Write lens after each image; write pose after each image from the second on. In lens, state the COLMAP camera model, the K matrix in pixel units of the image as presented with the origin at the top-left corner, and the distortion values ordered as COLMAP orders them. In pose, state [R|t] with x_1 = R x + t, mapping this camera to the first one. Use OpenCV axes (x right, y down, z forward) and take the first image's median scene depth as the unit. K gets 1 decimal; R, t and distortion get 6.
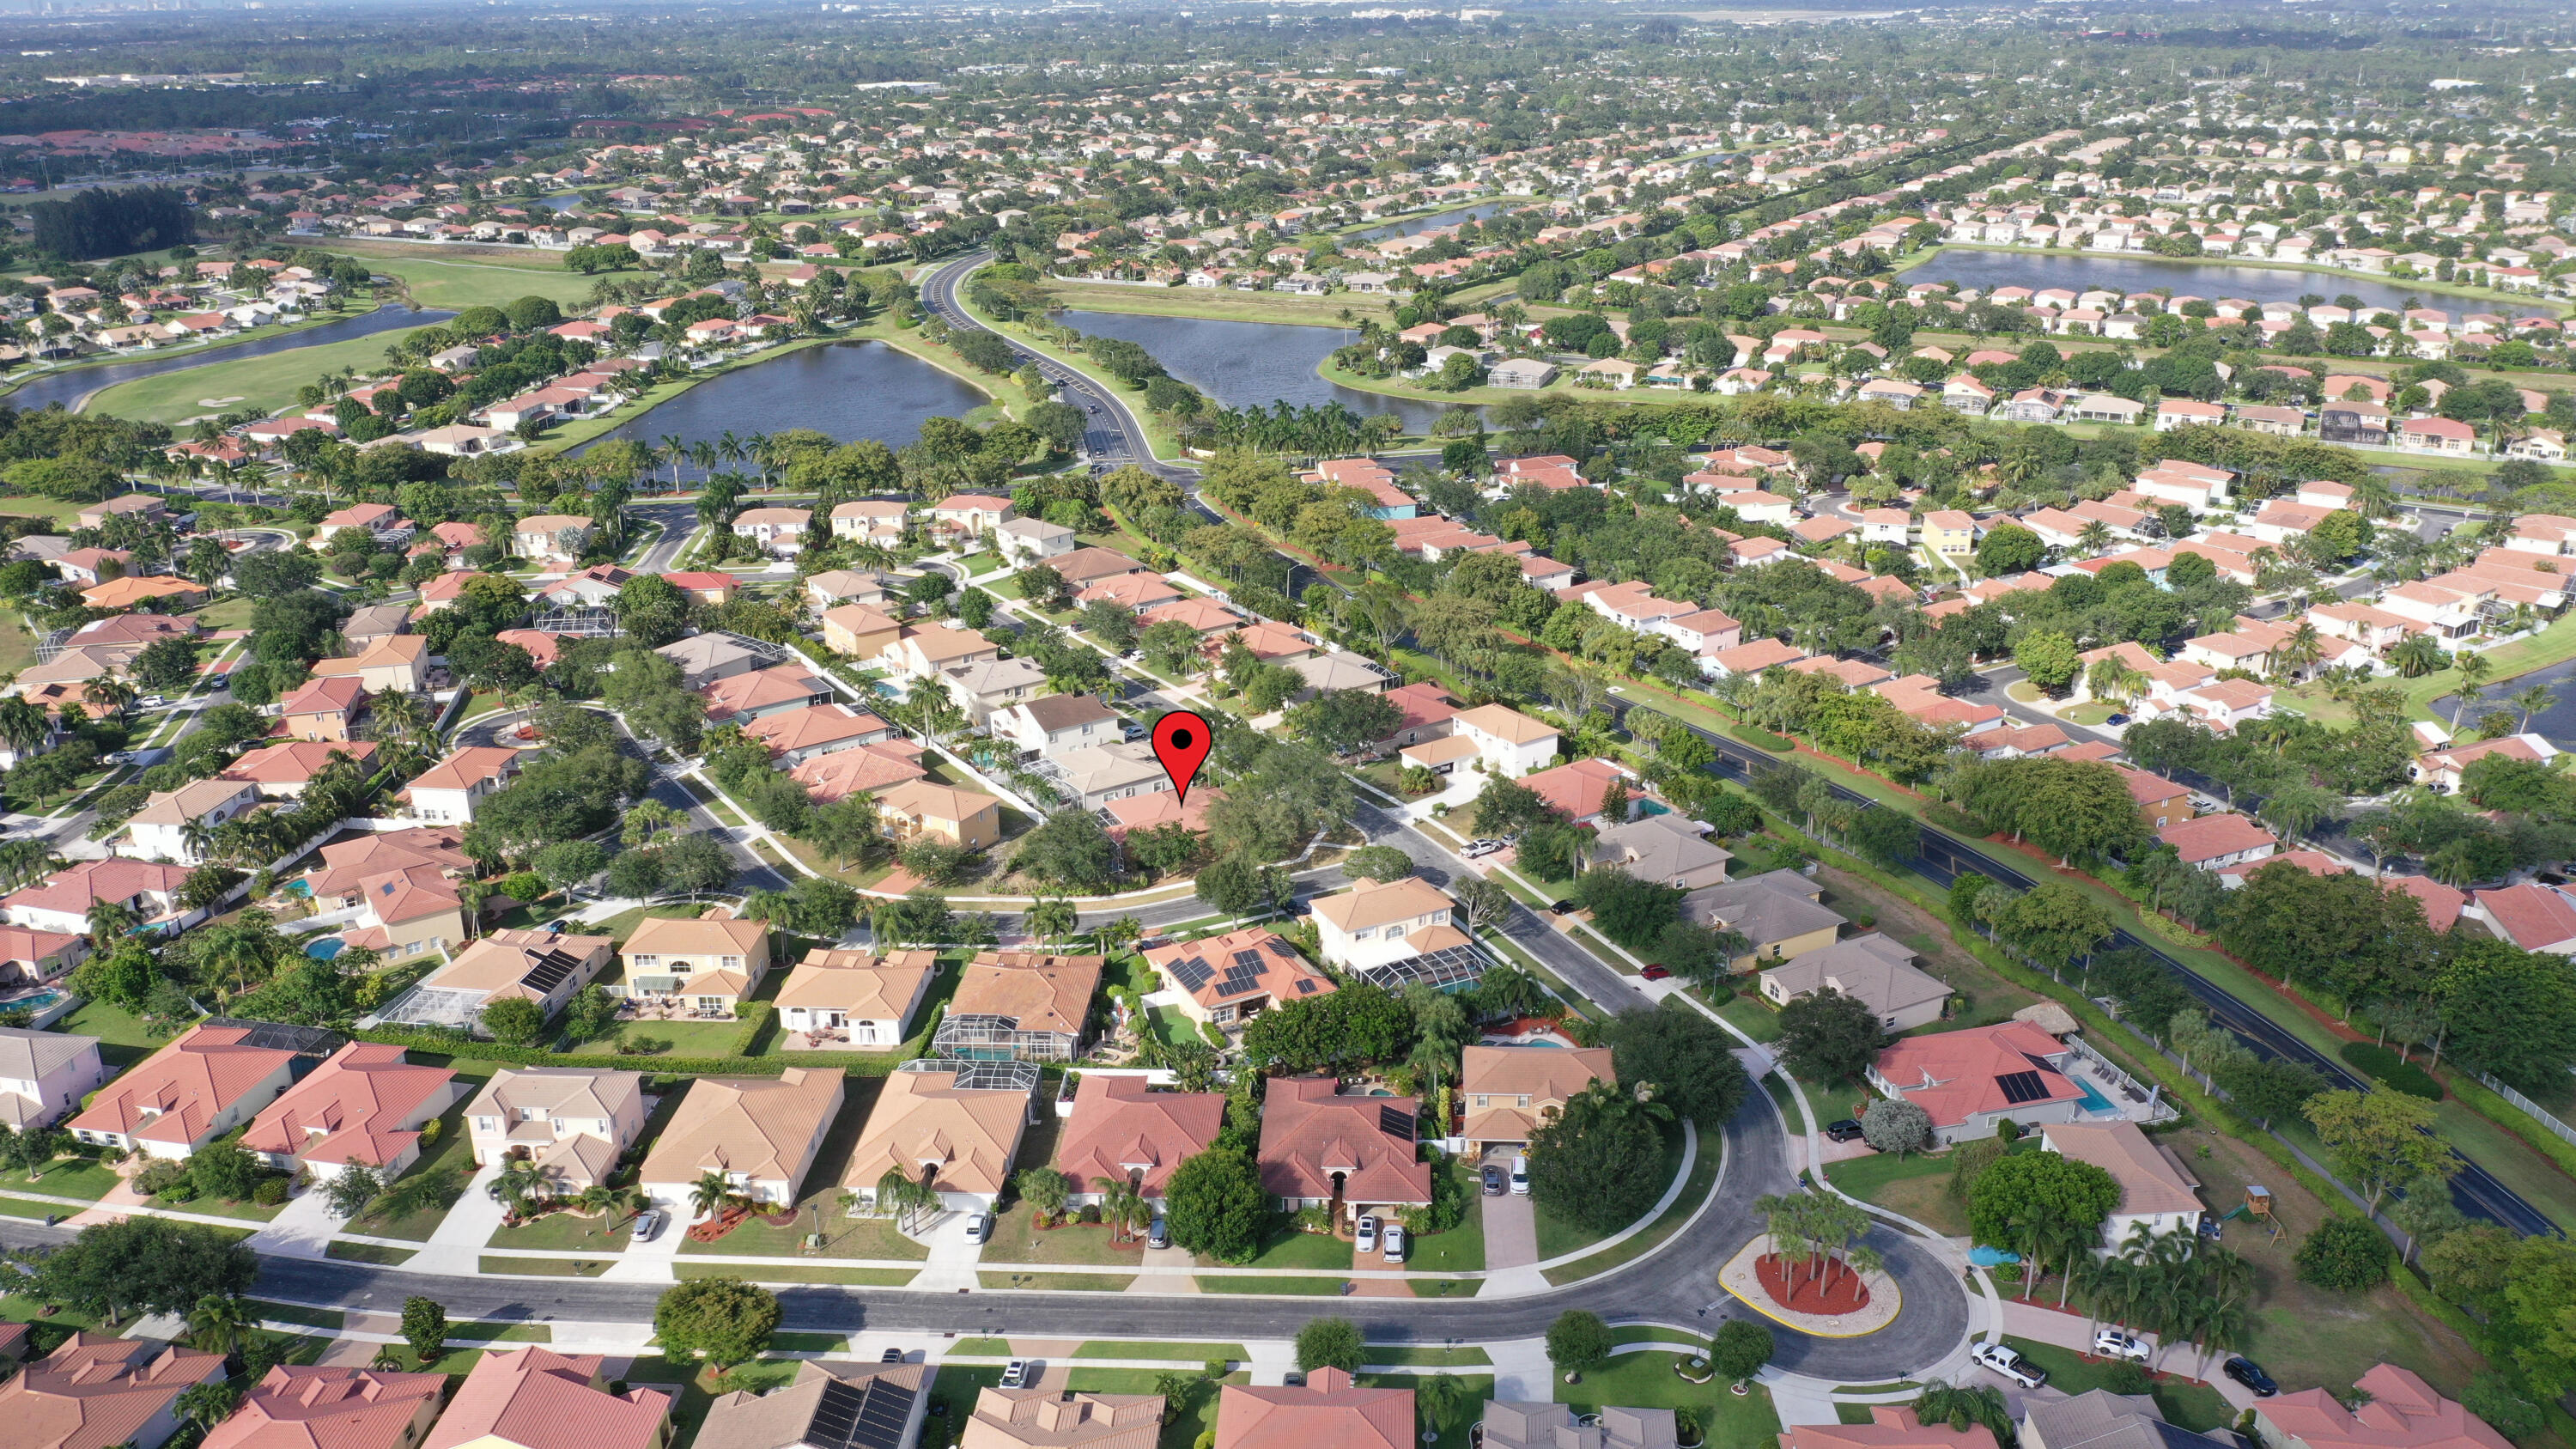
lens RADIAL K [[2010.5, 0, 1288.0], [0, 2010.5, 724.5], [0, 0, 1]] dist [-0.024447, 0.002900]
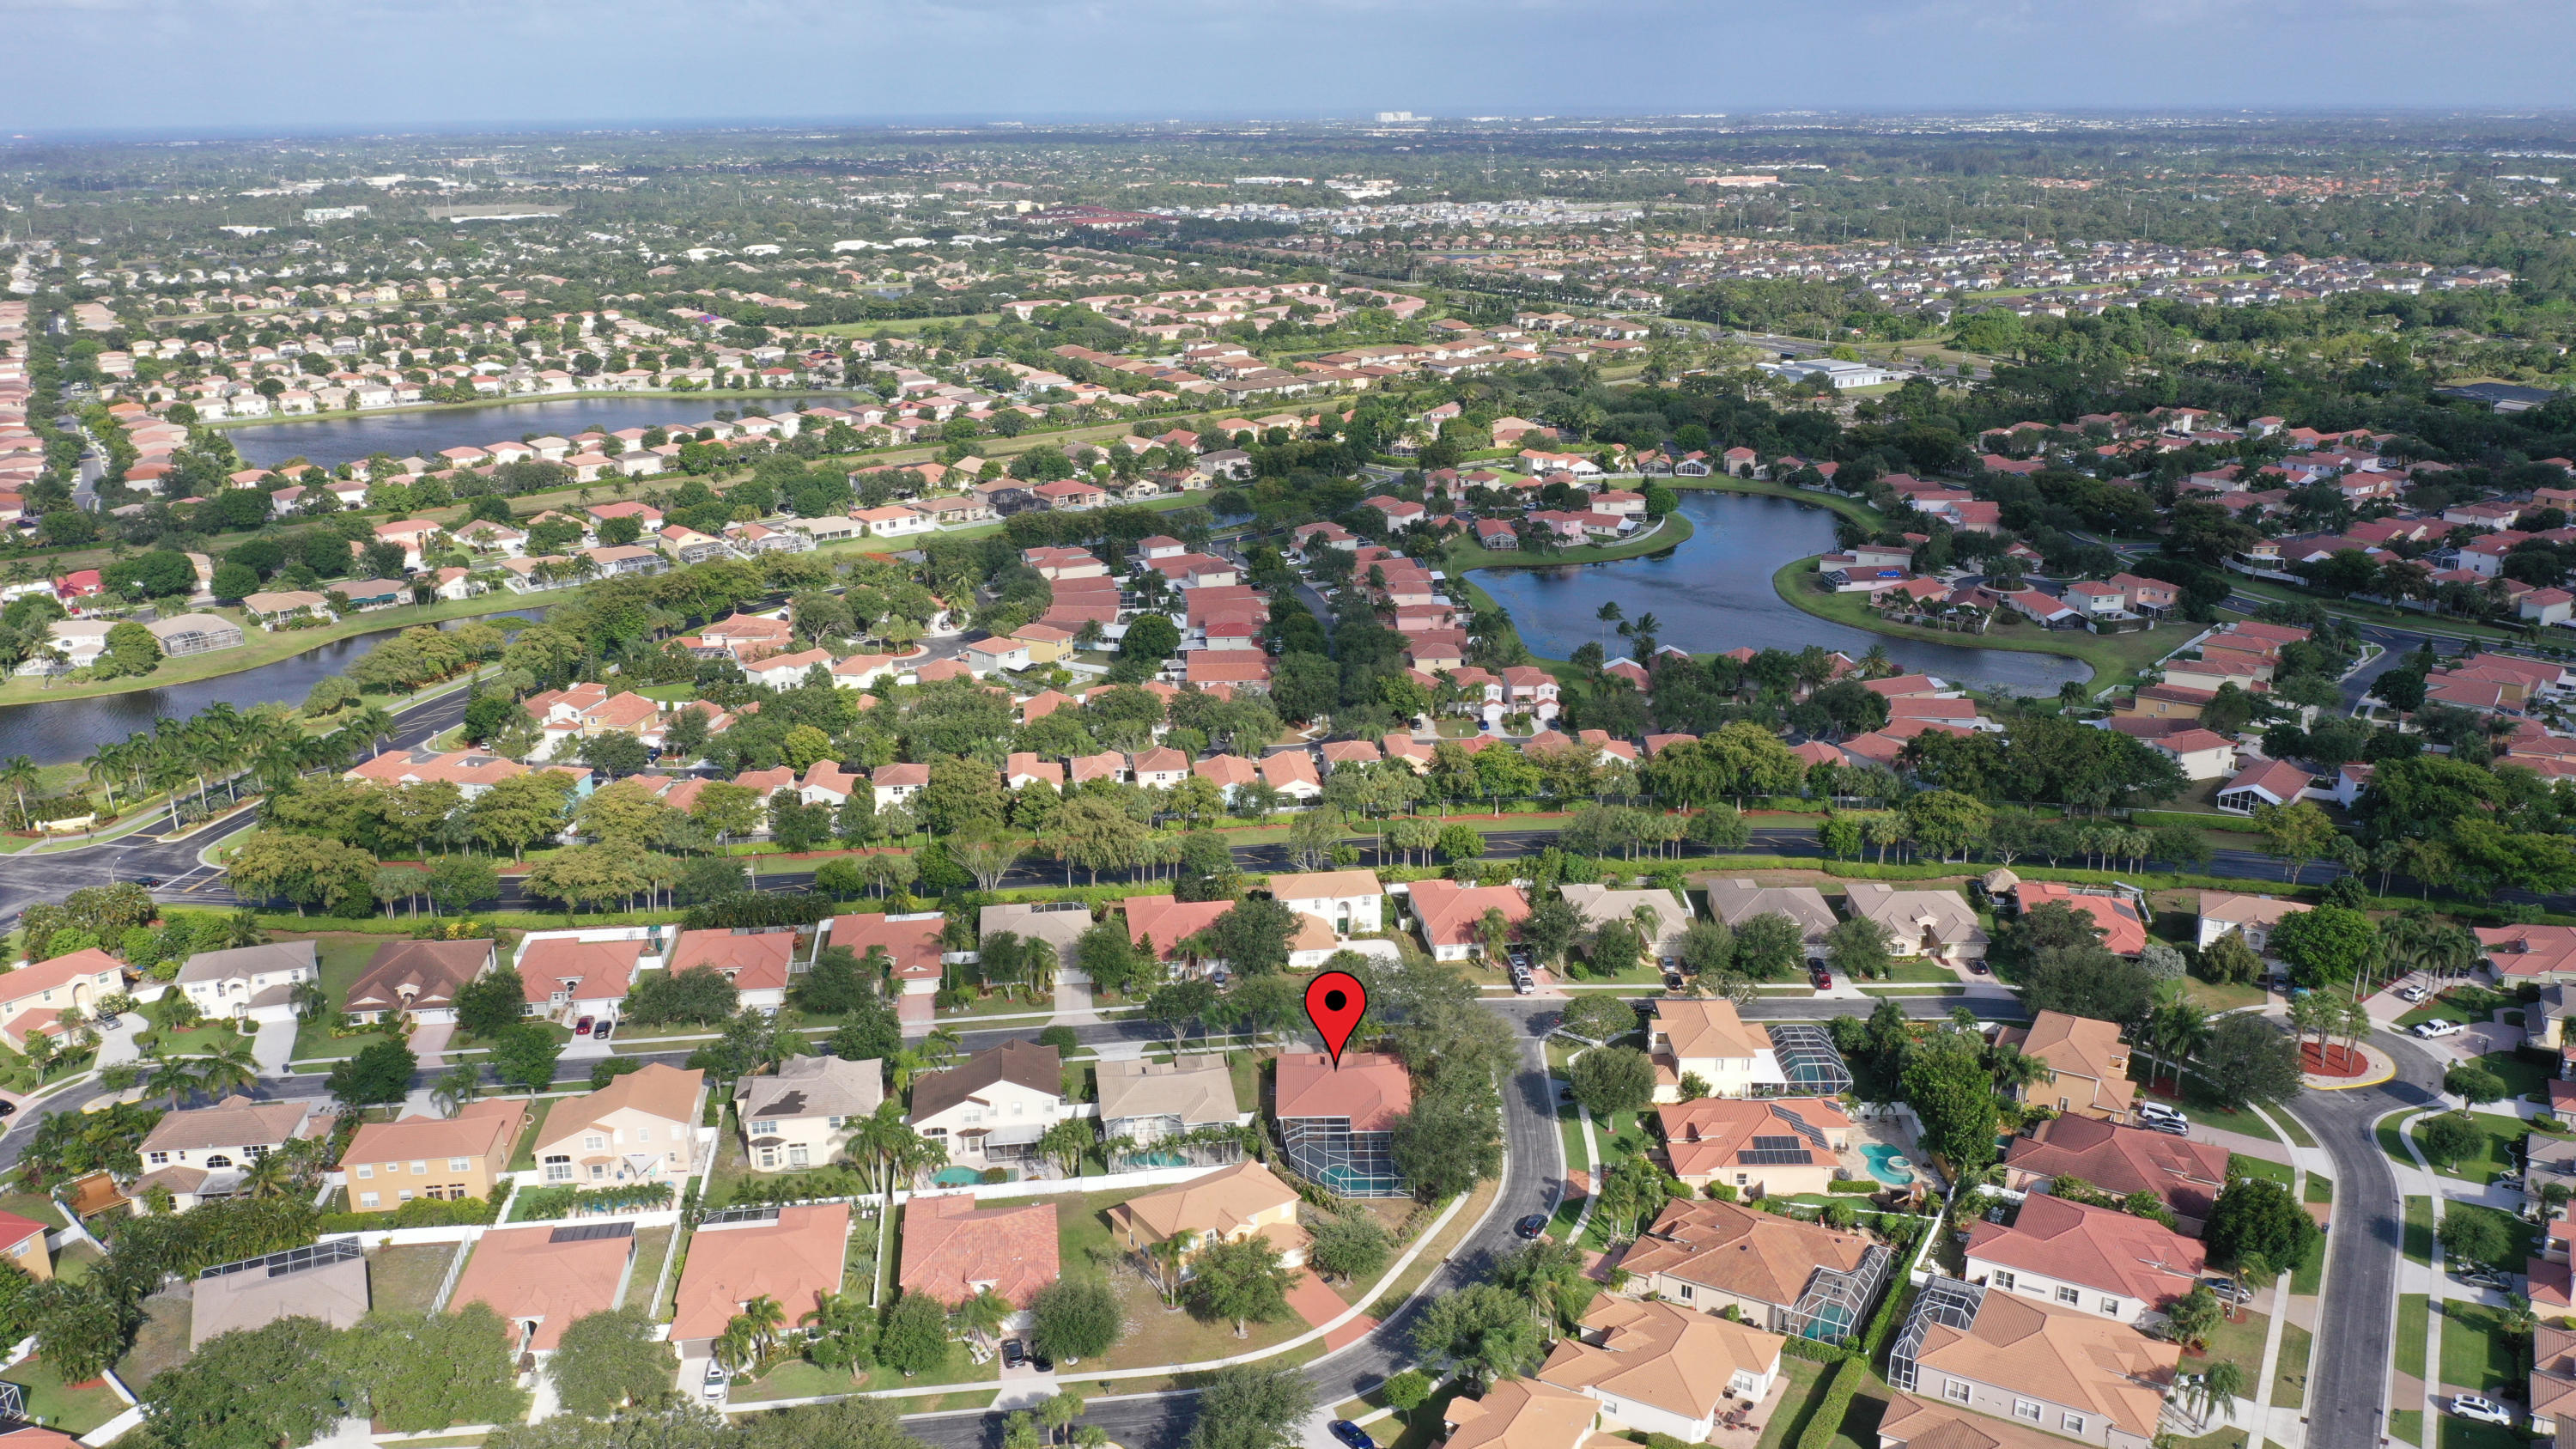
lens RADIAL K [[2010.5, 0, 1288.0], [0, 2010.5, 724.5], [0, 0, 1]] dist [-0.024447, 0.002900]
pose [[0.448584, -0.258229, 0.855623, -0.597952], [0.317176, 0.941033, 0.117717, -0.163487], [-0.835567, 0.218576, 0.504036, 0.448188]]
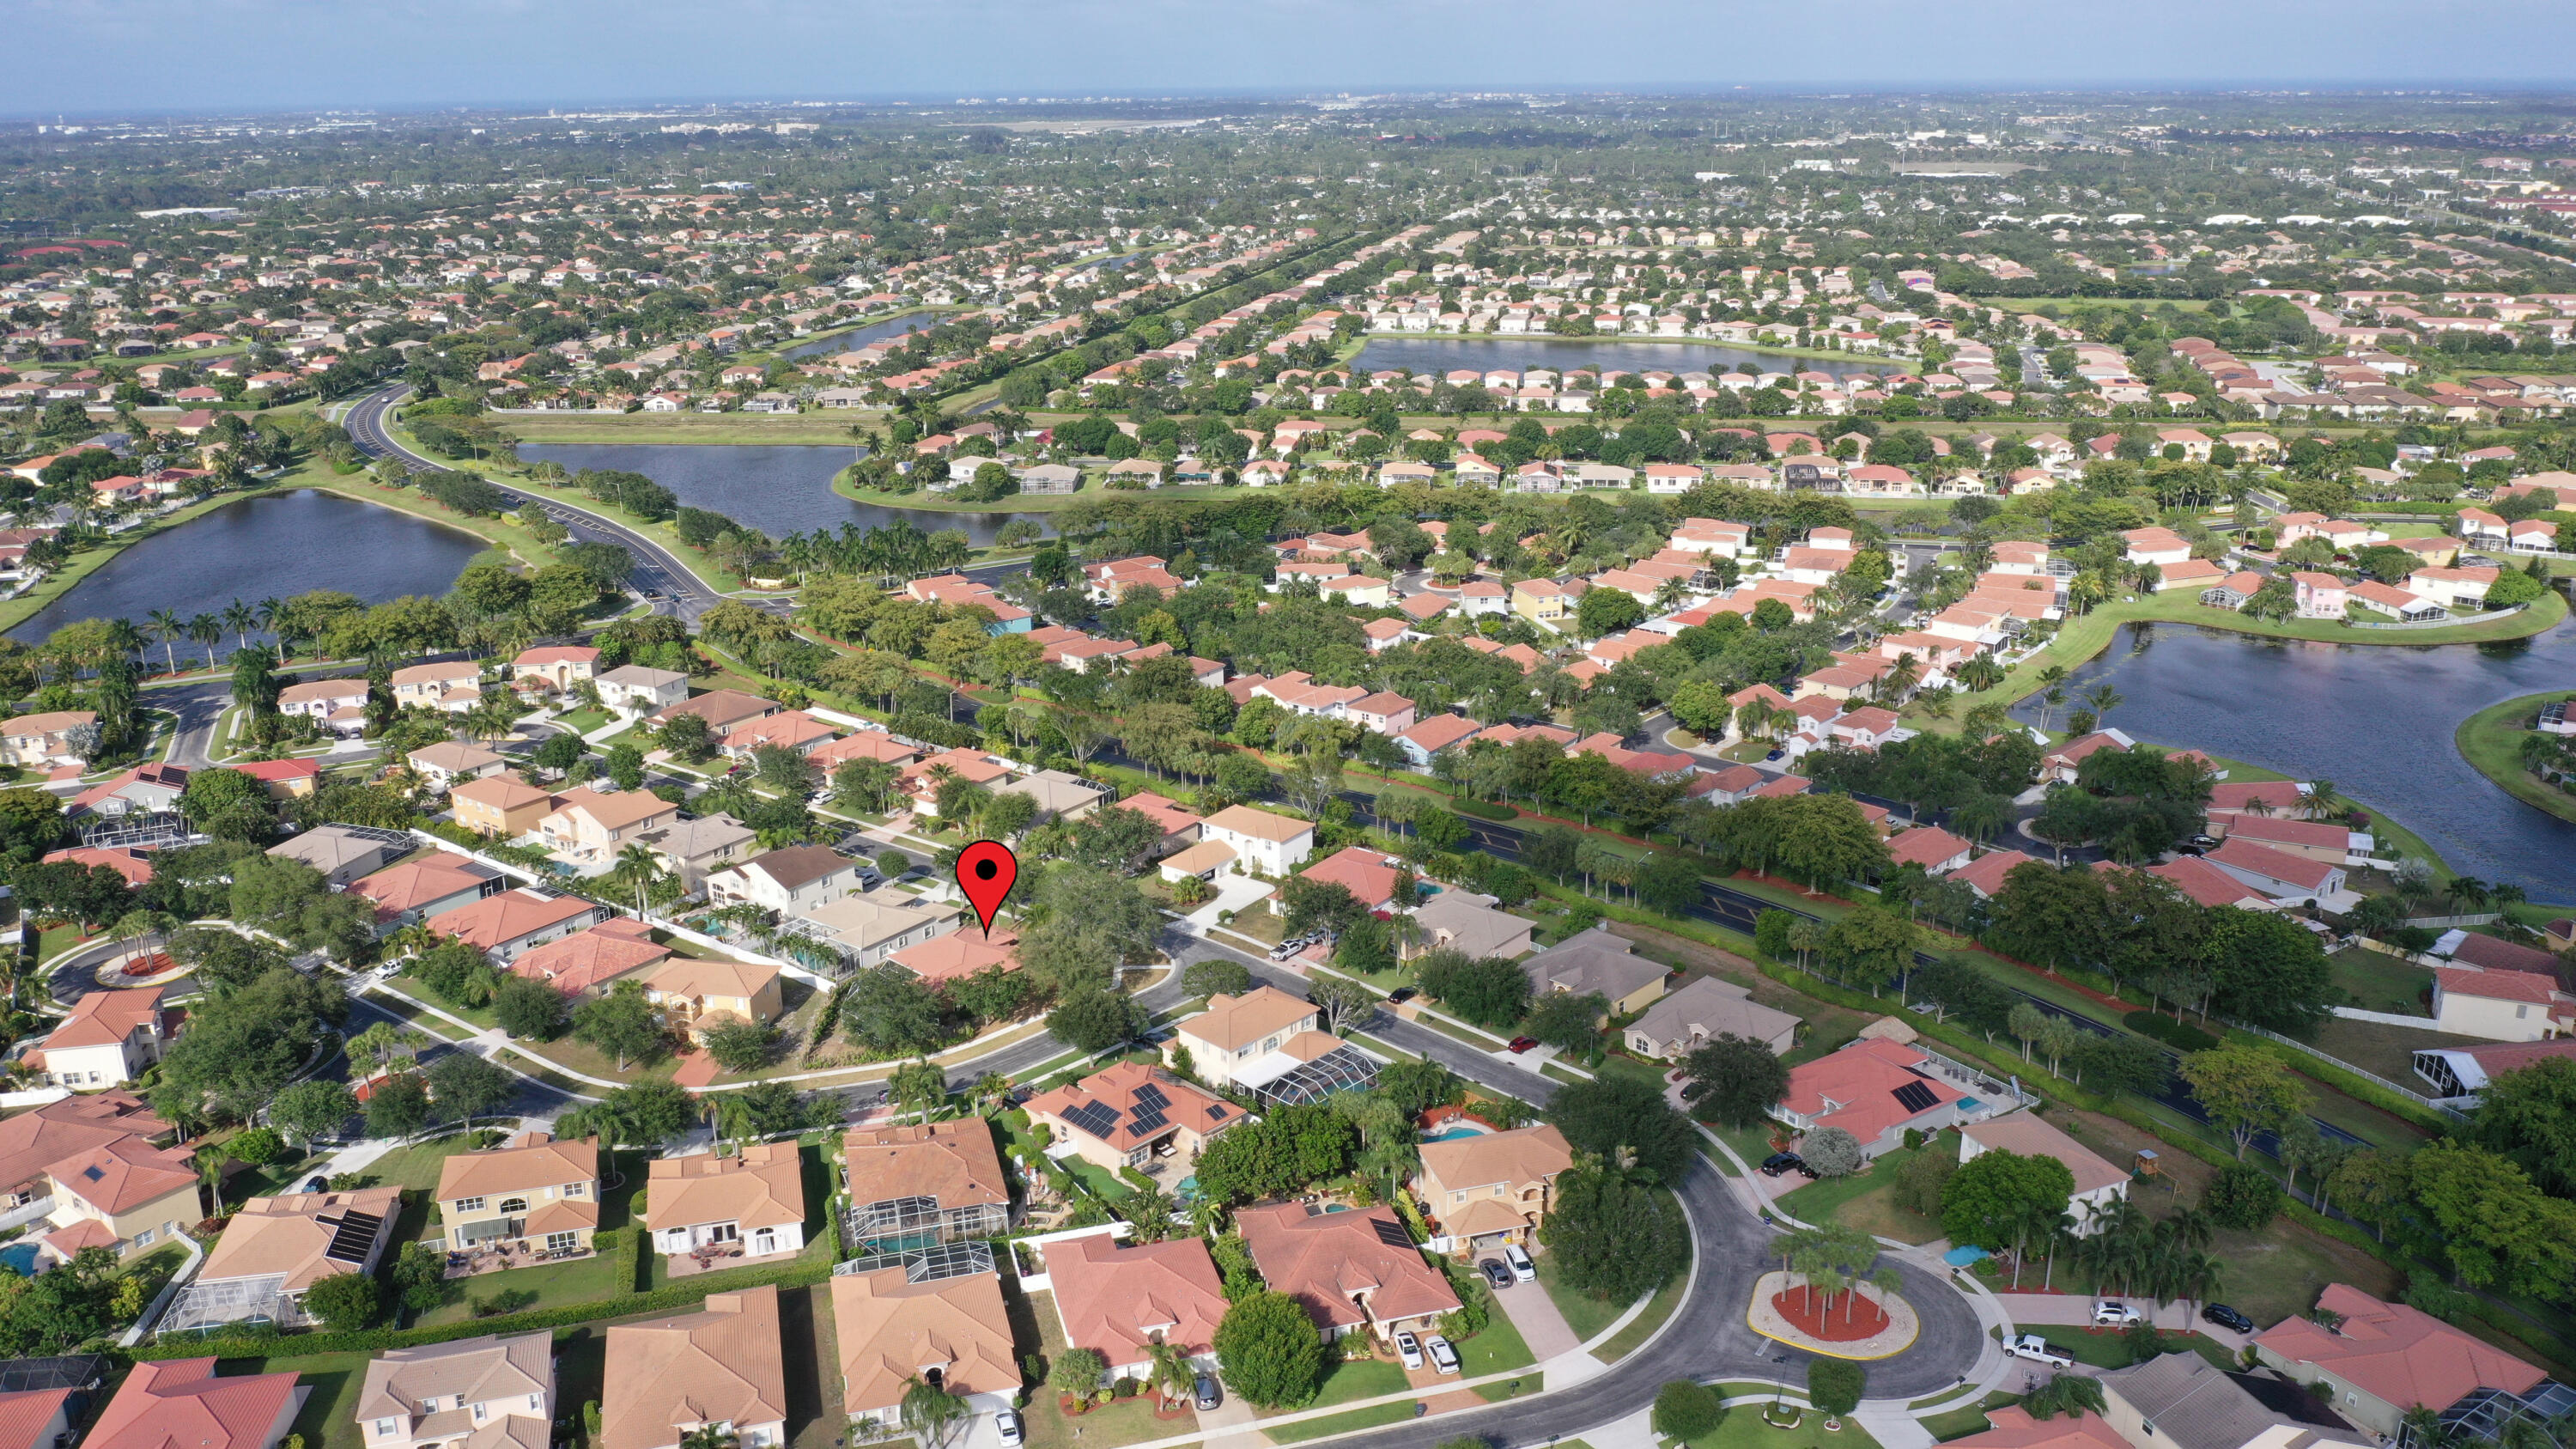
lens RADIAL K [[2010.5, 0, 1288.0], [0, 2010.5, 724.5], [0, 0, 1]] dist [-0.024447, 0.002900]
pose [[0.944915, -0.100295, 0.311573, -0.158751], [0.115879, 0.992752, -0.031864, -0.013493], [-0.306119, 0.066214, 0.949688, 0.038248]]
